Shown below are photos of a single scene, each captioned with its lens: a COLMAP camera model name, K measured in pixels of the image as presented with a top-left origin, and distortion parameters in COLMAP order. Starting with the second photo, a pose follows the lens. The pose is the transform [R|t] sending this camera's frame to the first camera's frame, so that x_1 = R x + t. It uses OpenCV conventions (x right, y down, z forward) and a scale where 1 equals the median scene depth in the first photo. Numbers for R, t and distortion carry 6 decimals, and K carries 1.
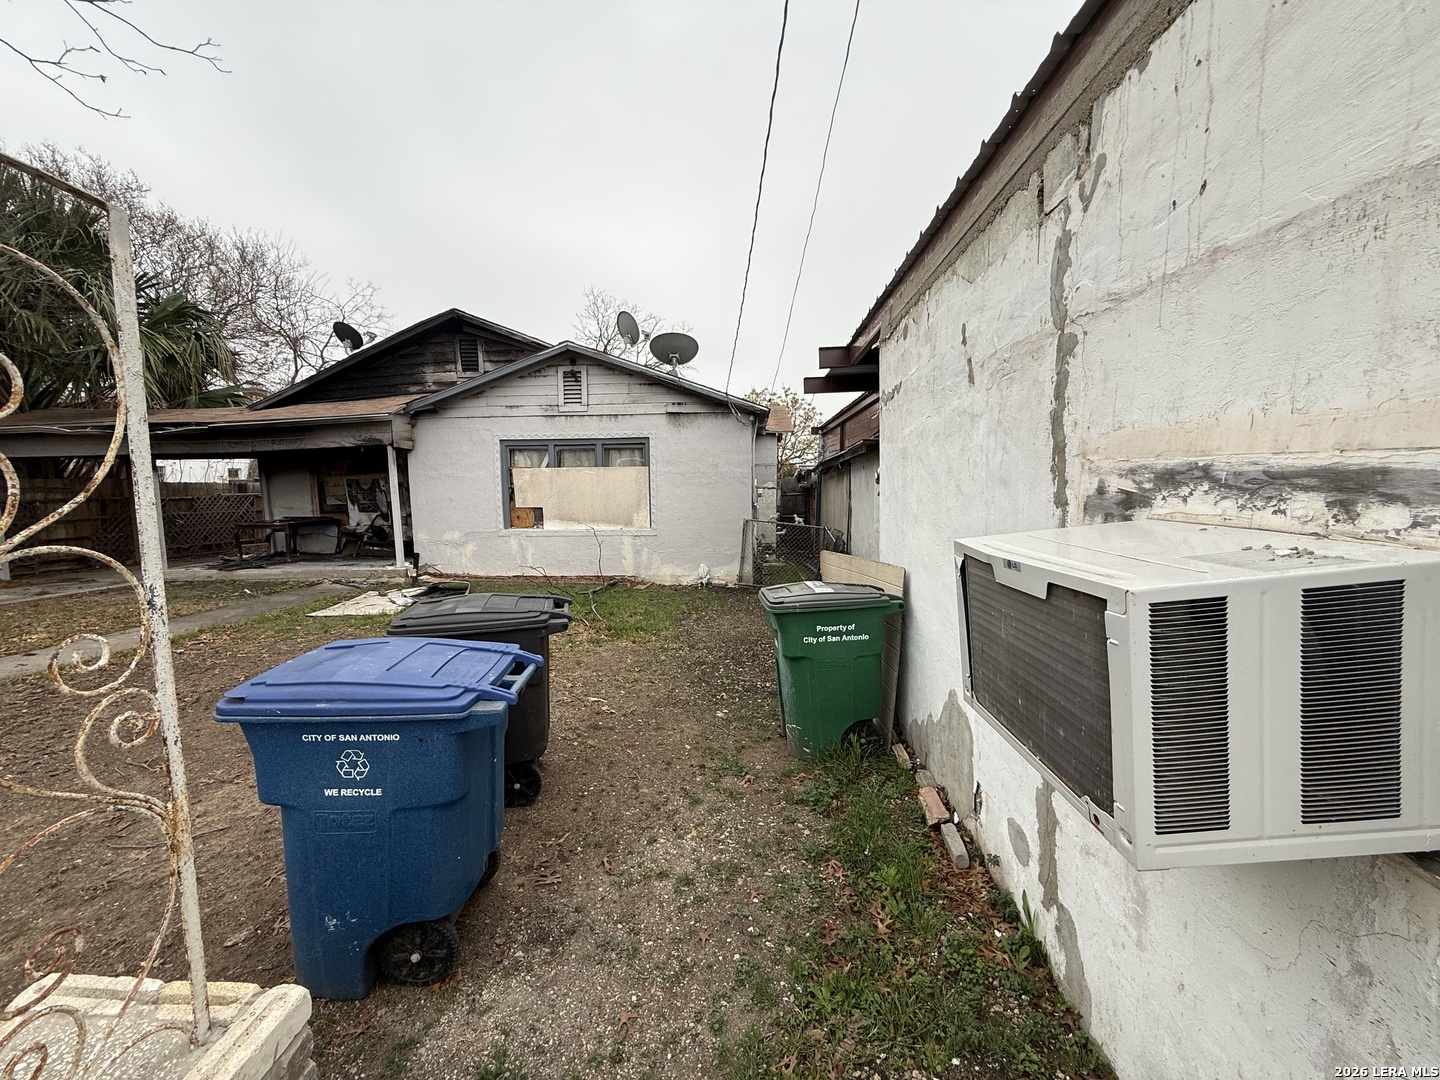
lens RADIAL K [[576.7, 0, 720.3], [0, 576.7, 542.3], [0, 0, 1]] dist [0.000449, -0.000385]
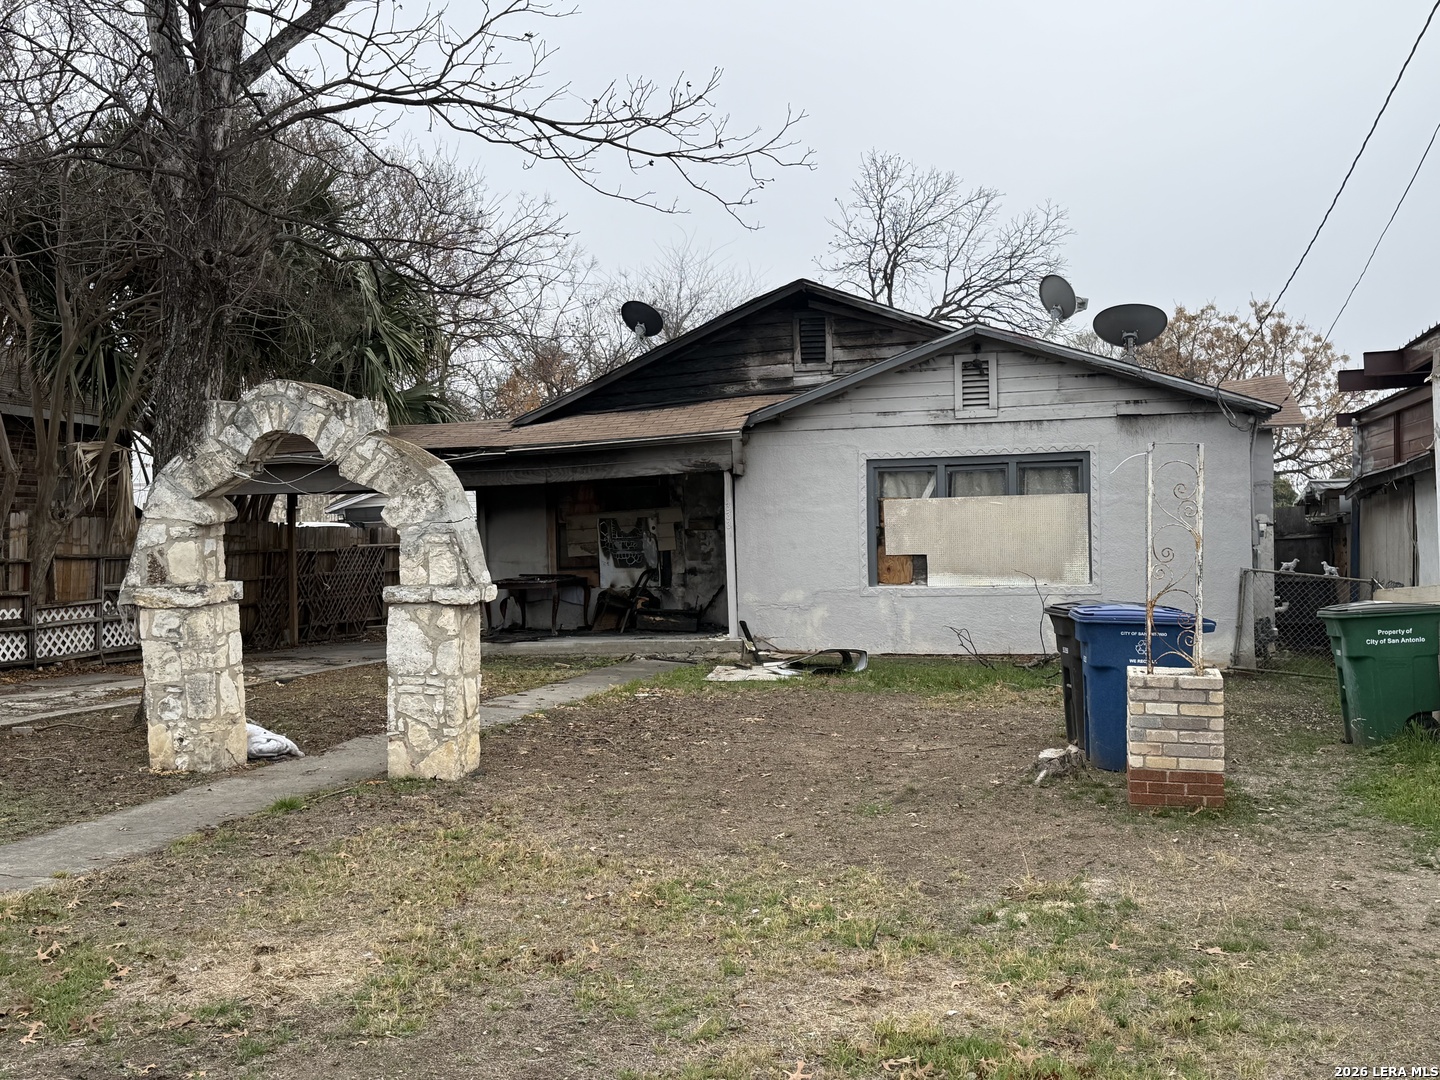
lens RADIAL K [[1533.6, 0, 706.1], [0, 1533.6, 535.1], [0, 0, 1]] dist [0.089380, 0.000000]
pose [[0.976983, -0.011308, -0.213017, -0.173543], [-0.008725, 0.995640, -0.092870, 0.089689], [0.213138, 0.092591, 0.972625, -0.851708]]
